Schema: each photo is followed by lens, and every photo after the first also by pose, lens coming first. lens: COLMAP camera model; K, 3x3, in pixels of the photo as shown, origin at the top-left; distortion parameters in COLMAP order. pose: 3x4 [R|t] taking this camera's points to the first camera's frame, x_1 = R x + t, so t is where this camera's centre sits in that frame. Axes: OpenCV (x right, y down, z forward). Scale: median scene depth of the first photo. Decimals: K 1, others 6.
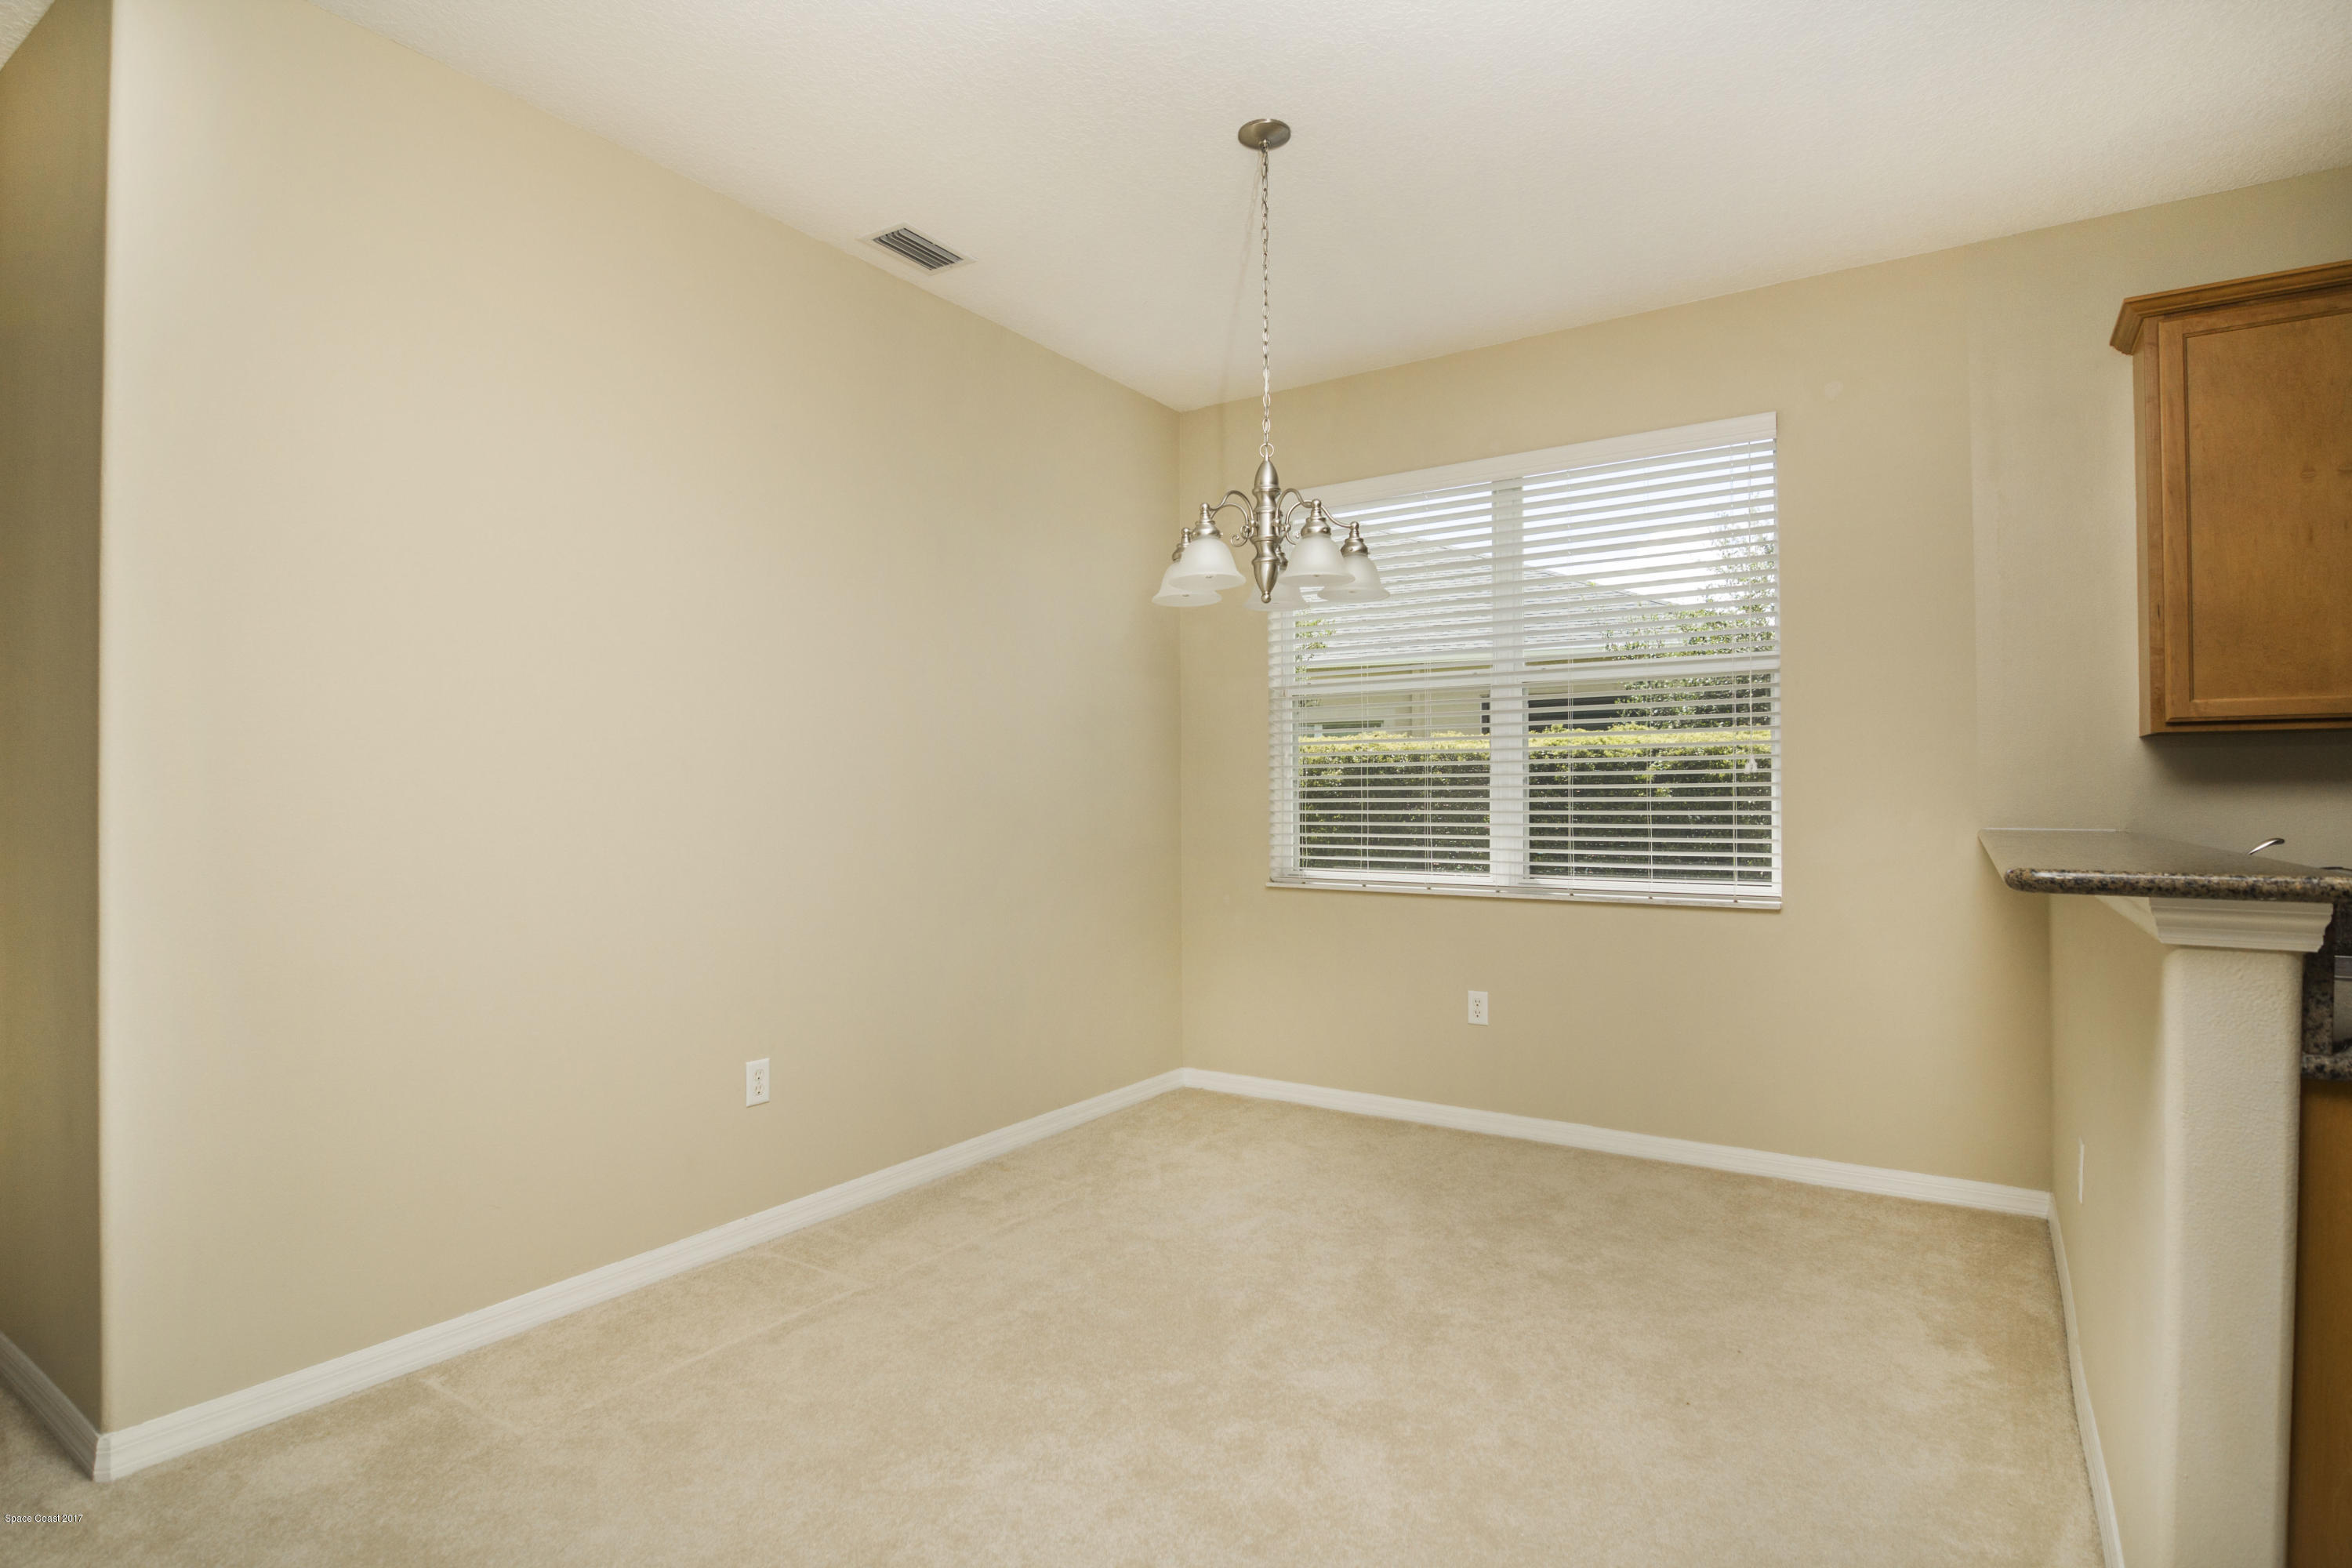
lens RADIAL K [[1204.9, 0, 1176.9], [0, 1204.9, 791.1], [0, 0, 1]] dist [-0.005230, -0.001696]
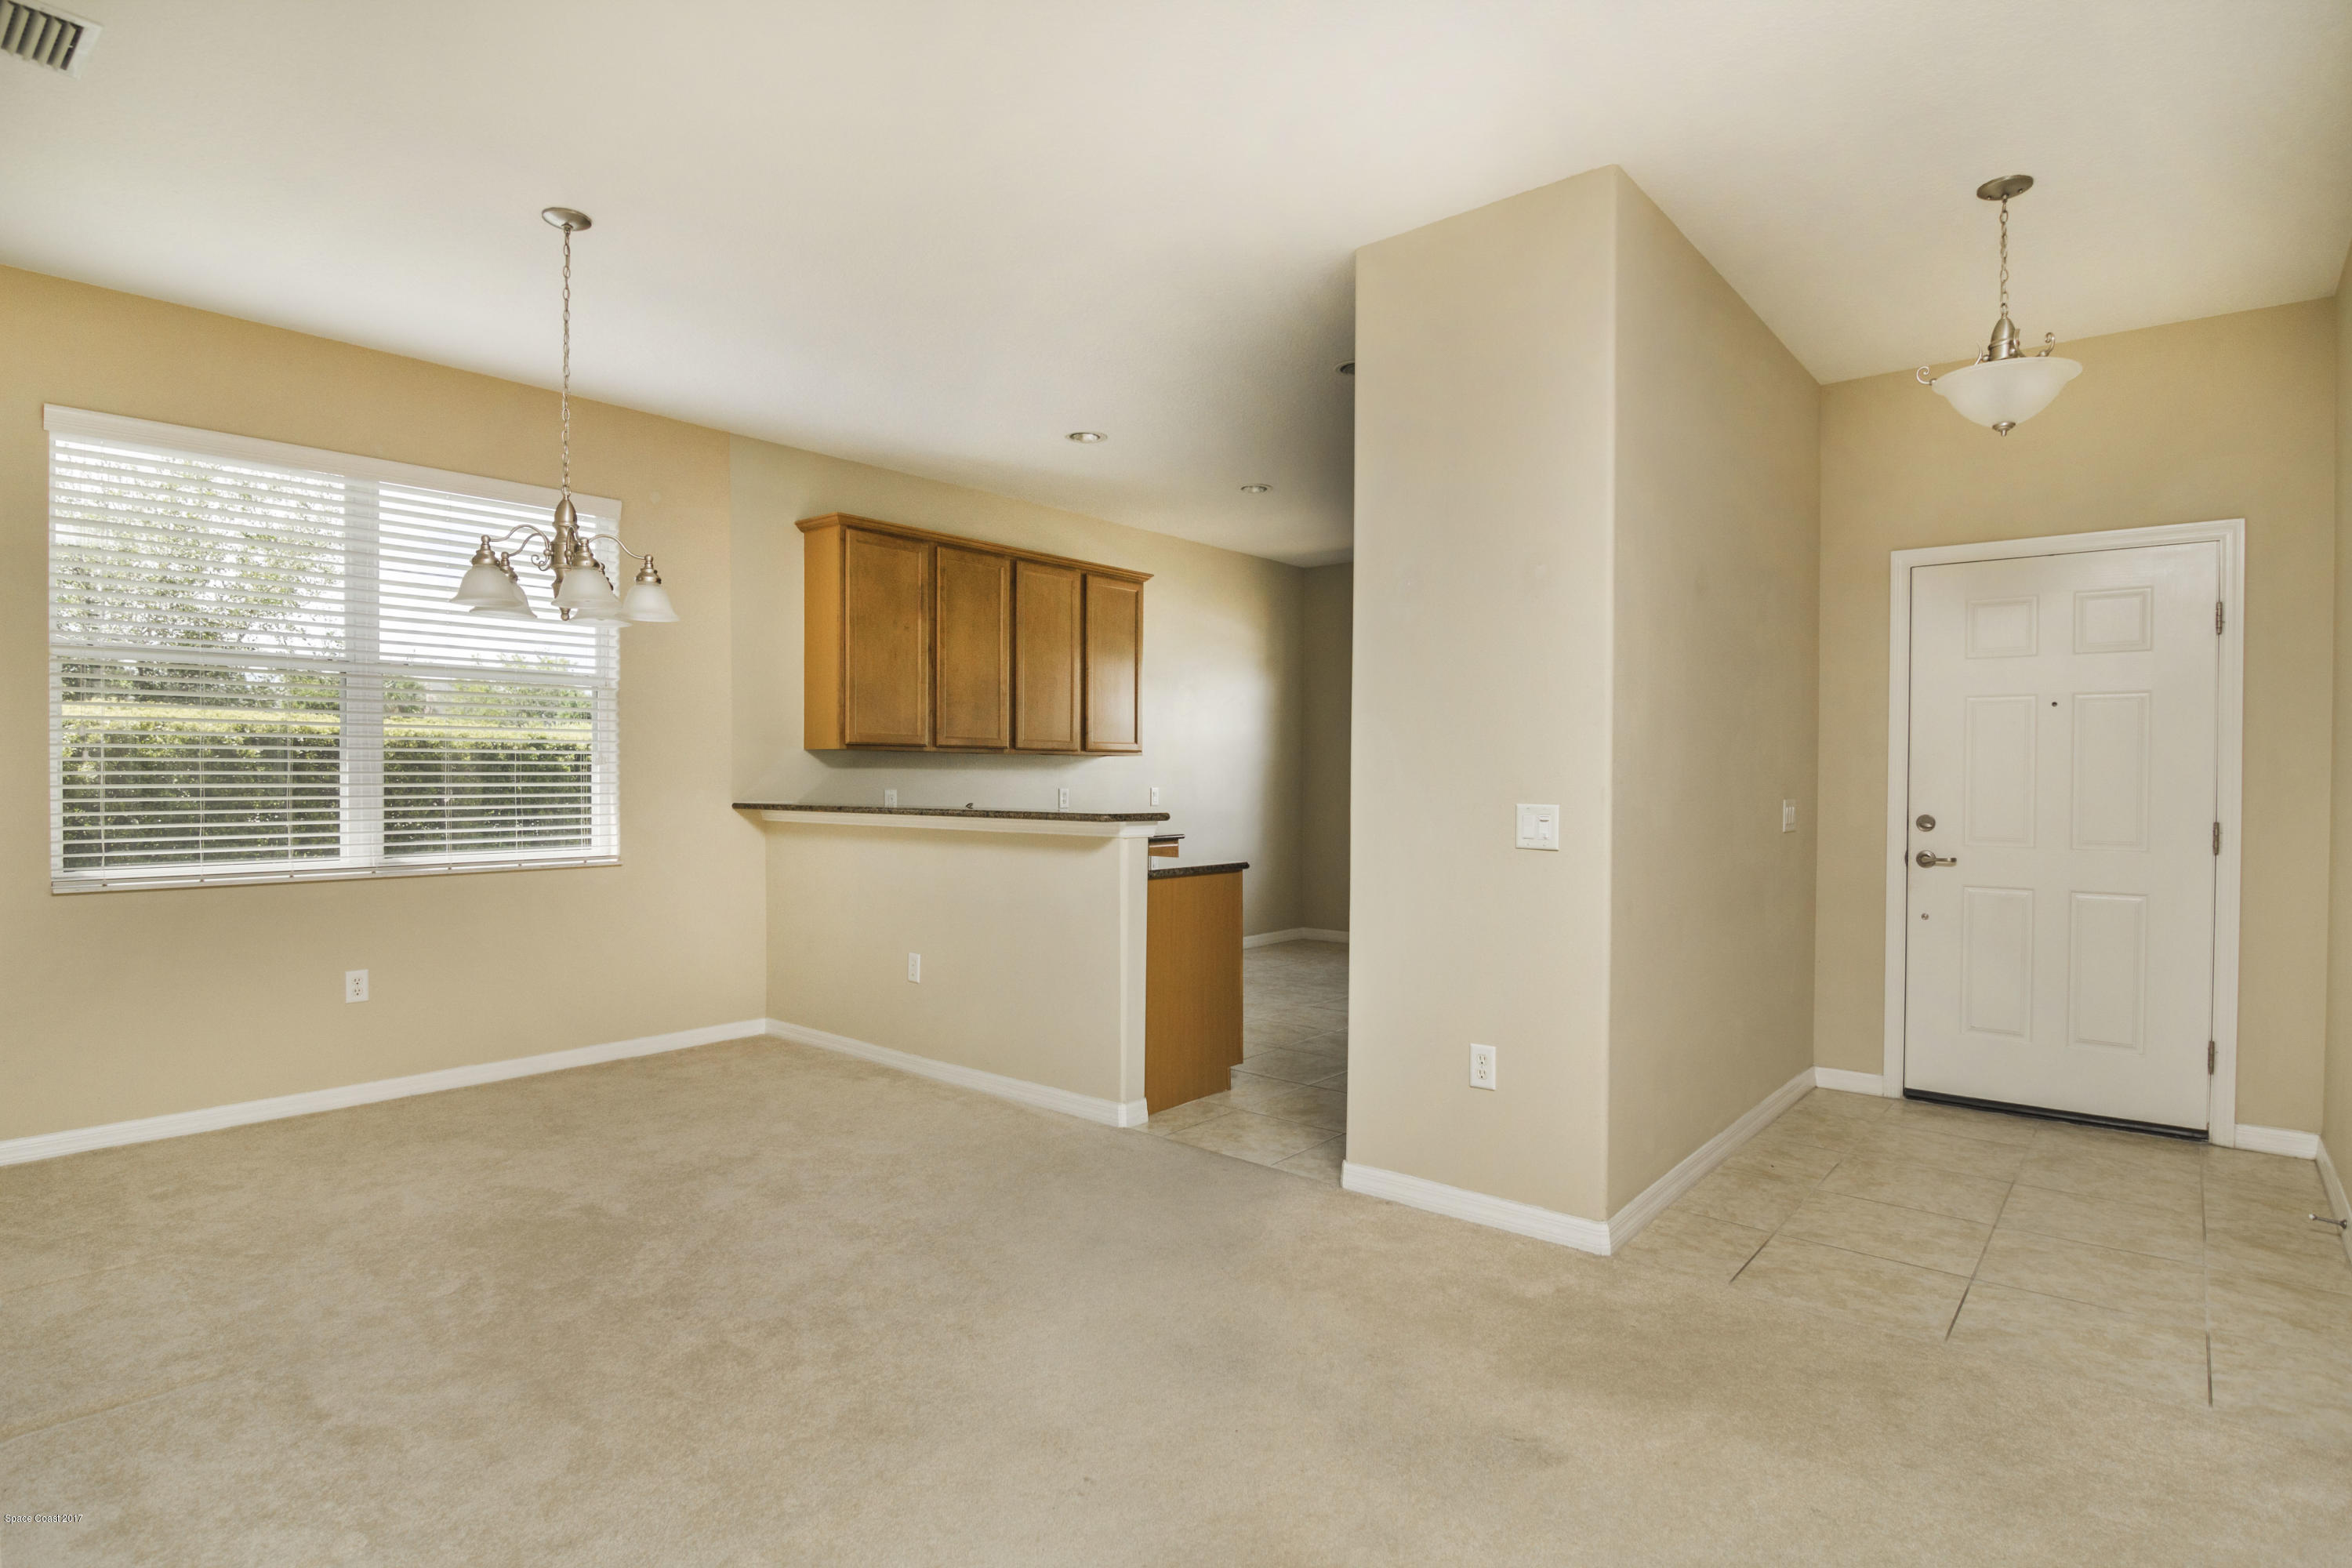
lens RADIAL K [[1204.9, 0, 1186.2], [0, 1204.9, 800.3], [0, 0, 1]] dist [-0.005230, -0.001696]
pose [[0.113097, -0.018861, 0.993405, -0.715656], [-0.012449, 0.999714, 0.020398, -0.009481], [-0.993506, -0.014674, 0.112830, 0.184336]]
